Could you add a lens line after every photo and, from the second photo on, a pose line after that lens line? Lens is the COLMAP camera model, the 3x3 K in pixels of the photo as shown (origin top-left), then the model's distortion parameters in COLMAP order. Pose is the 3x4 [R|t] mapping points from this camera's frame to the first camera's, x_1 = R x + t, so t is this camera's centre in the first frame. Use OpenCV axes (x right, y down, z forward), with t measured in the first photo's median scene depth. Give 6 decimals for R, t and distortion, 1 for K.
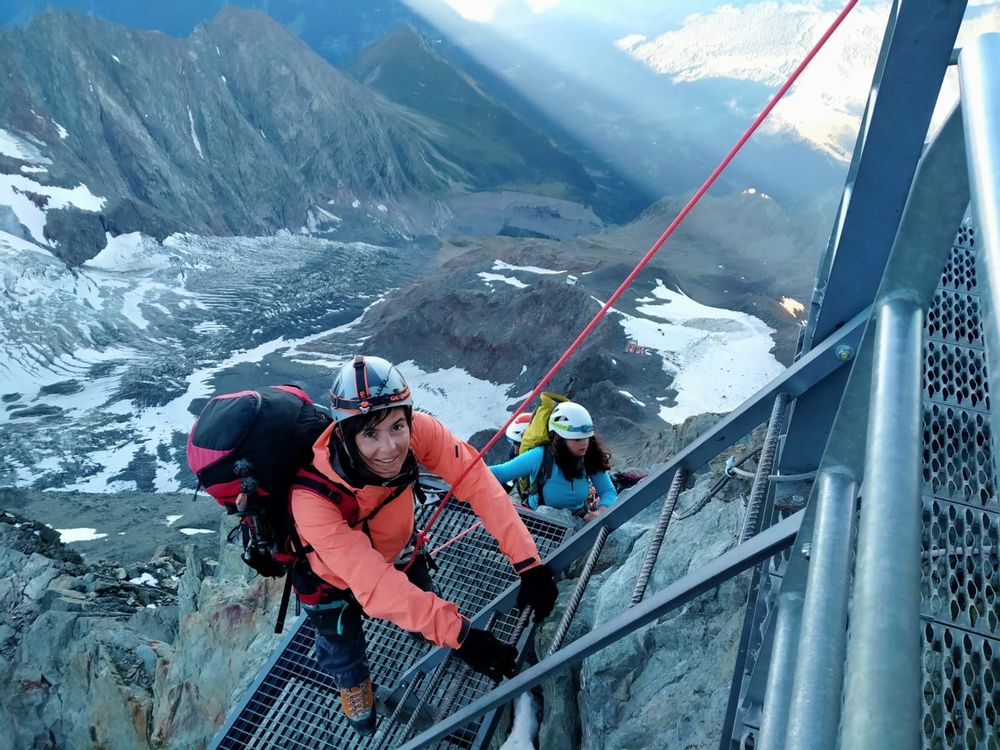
lens RADIAL K [[817.5, 0, 498.7], [0, 817.5, 390.5], [0, 0, 1]] dist [0.048409, -0.049932]
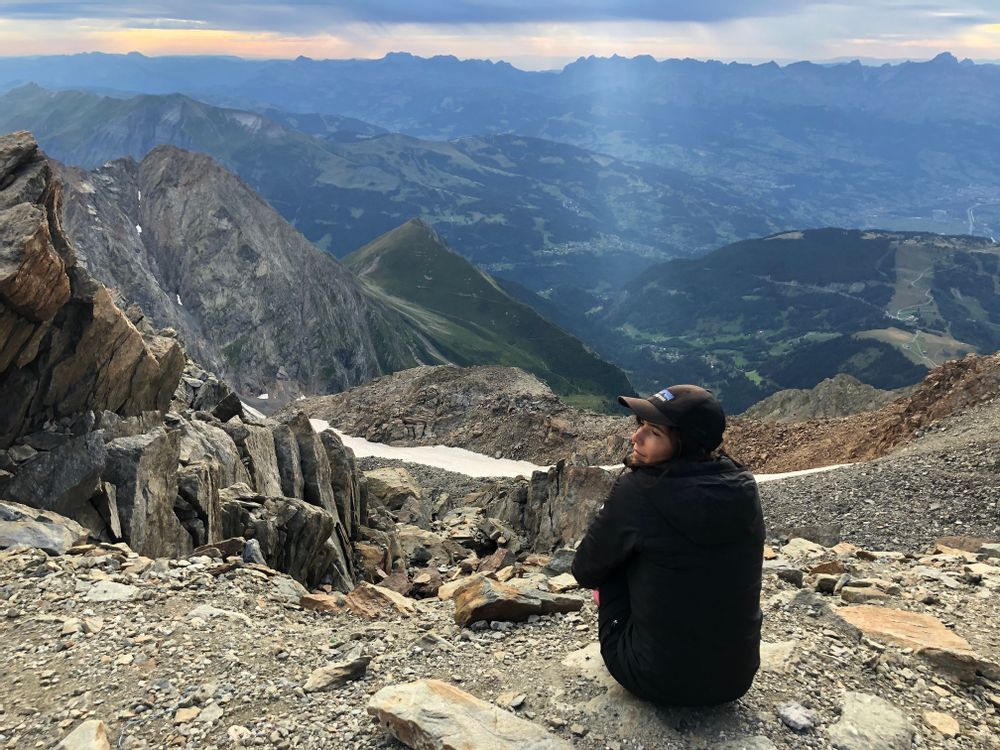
lens RADIAL K [[817.5, 0, 494.8], [0, 817.5, 376.0], [0, 0, 1]] dist [0.048409, -0.049932]
pose [[0.997720, 0.042595, -0.052357, 0.026209], [-0.056585, 0.950720, -0.304843, -0.045331], [0.036792, 0.307110, 0.950962, 0.339167]]
